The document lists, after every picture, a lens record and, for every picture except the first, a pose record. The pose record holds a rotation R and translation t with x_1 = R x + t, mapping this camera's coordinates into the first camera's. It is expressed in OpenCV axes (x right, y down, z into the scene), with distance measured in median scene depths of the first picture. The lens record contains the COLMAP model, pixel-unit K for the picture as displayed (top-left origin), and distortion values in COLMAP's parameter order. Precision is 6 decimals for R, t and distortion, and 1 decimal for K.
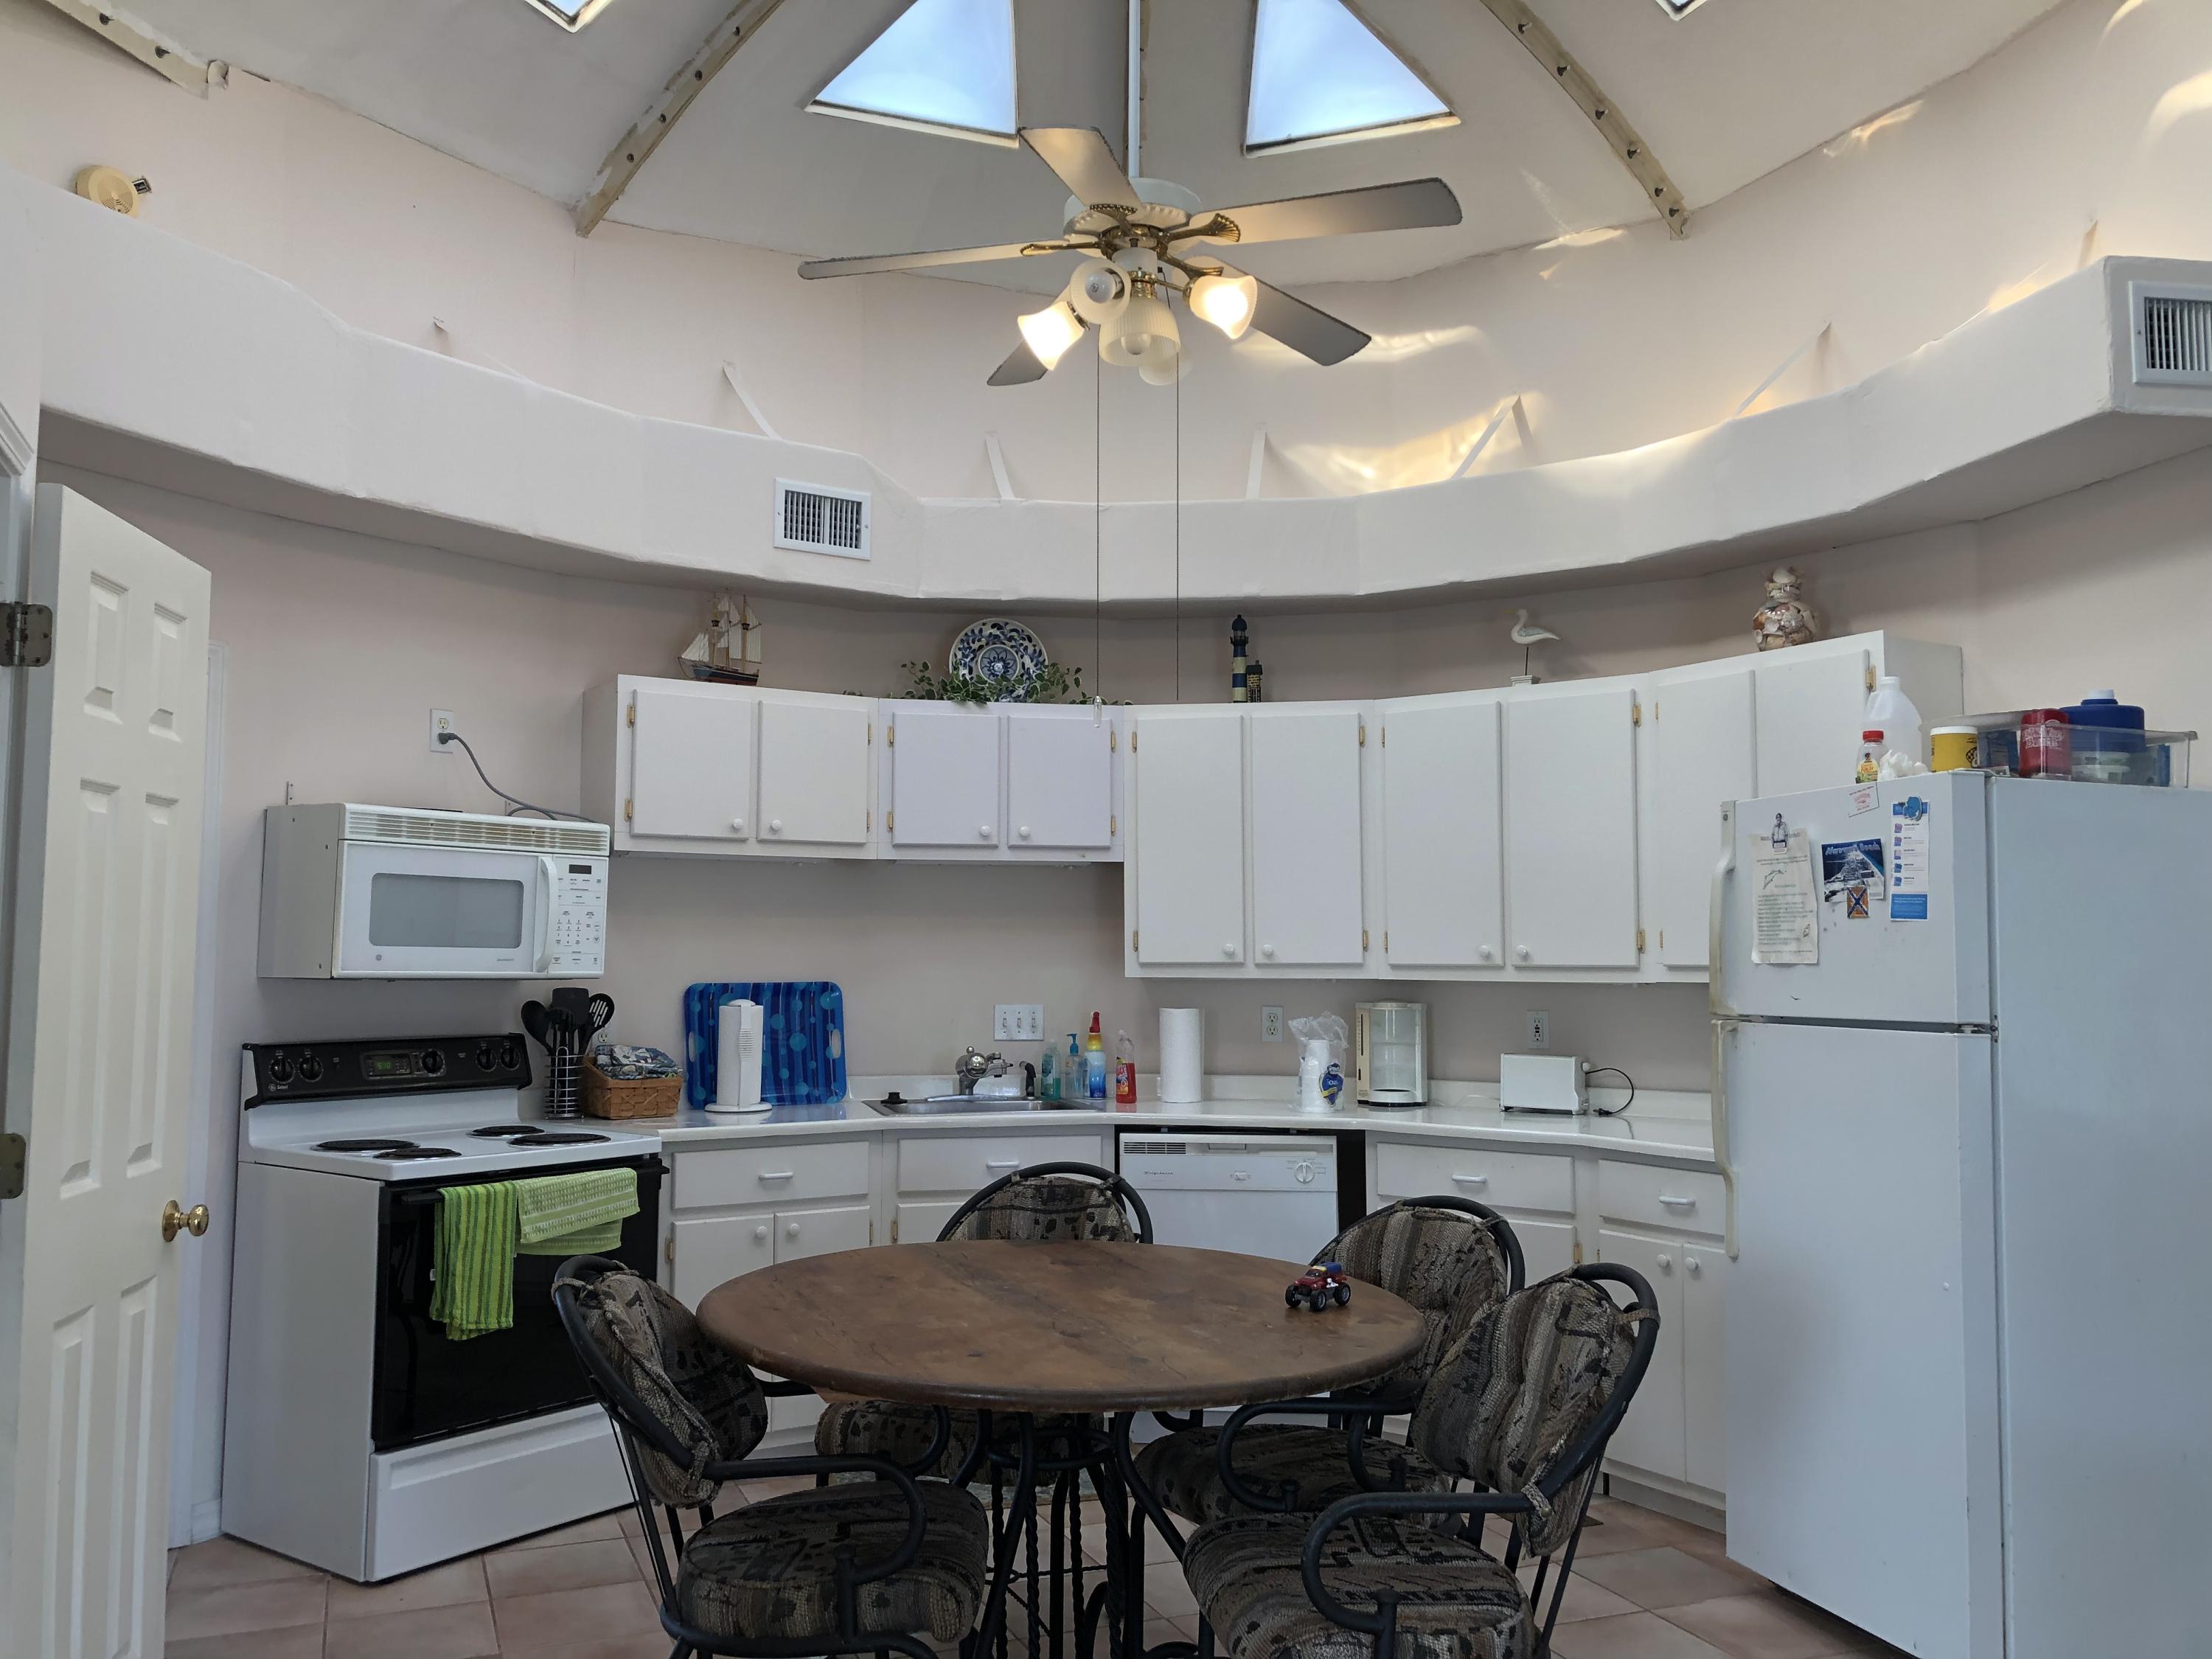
lens RADIAL K [[1814.1, 0, 1090.5], [0, 1814.1, 793.6], [0, 0, 1]] dist [0.046557, -0.052225]
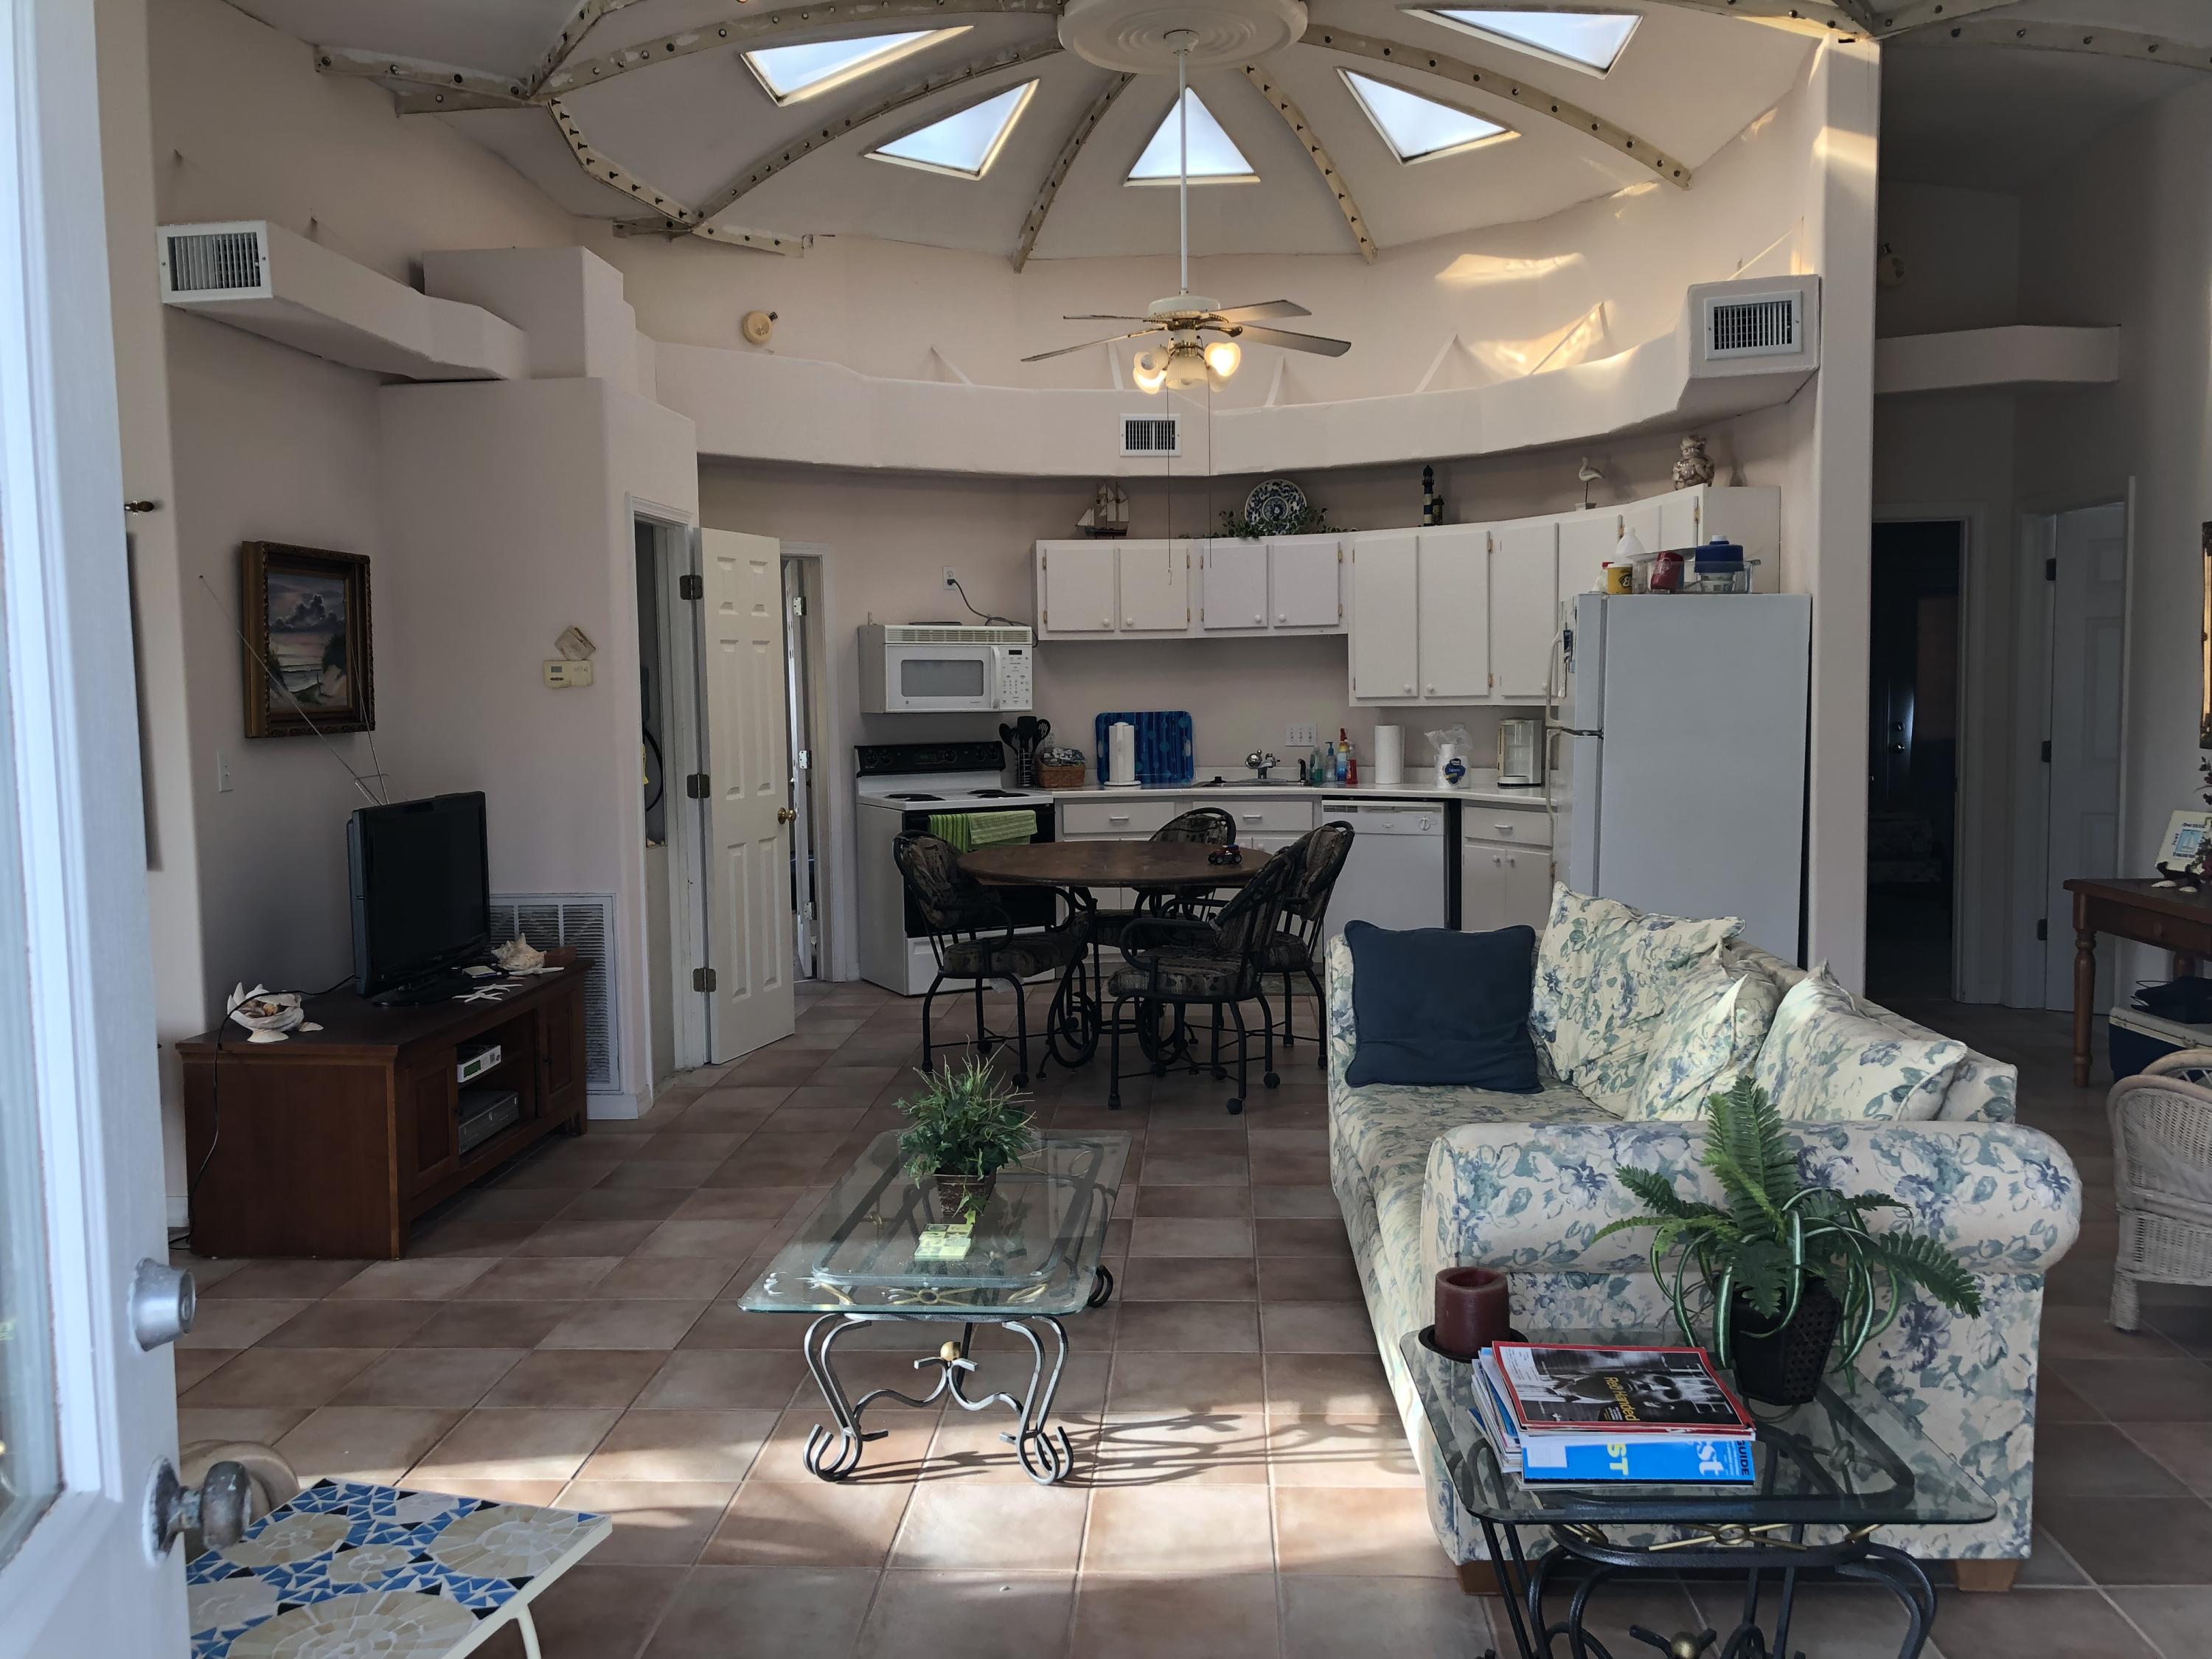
lens RADIAL K [[1814.1, 0, 1086.9], [0, 1814.1, 816.7], [0, 0, 1]] dist [0.046557, -0.052225]
pose [[0.899239, 0.015102, -0.437198, 0.548992], [0.058139, 0.986412, 0.153656, -0.066810], [0.433578, -0.163592, 0.886142, -0.575340]]
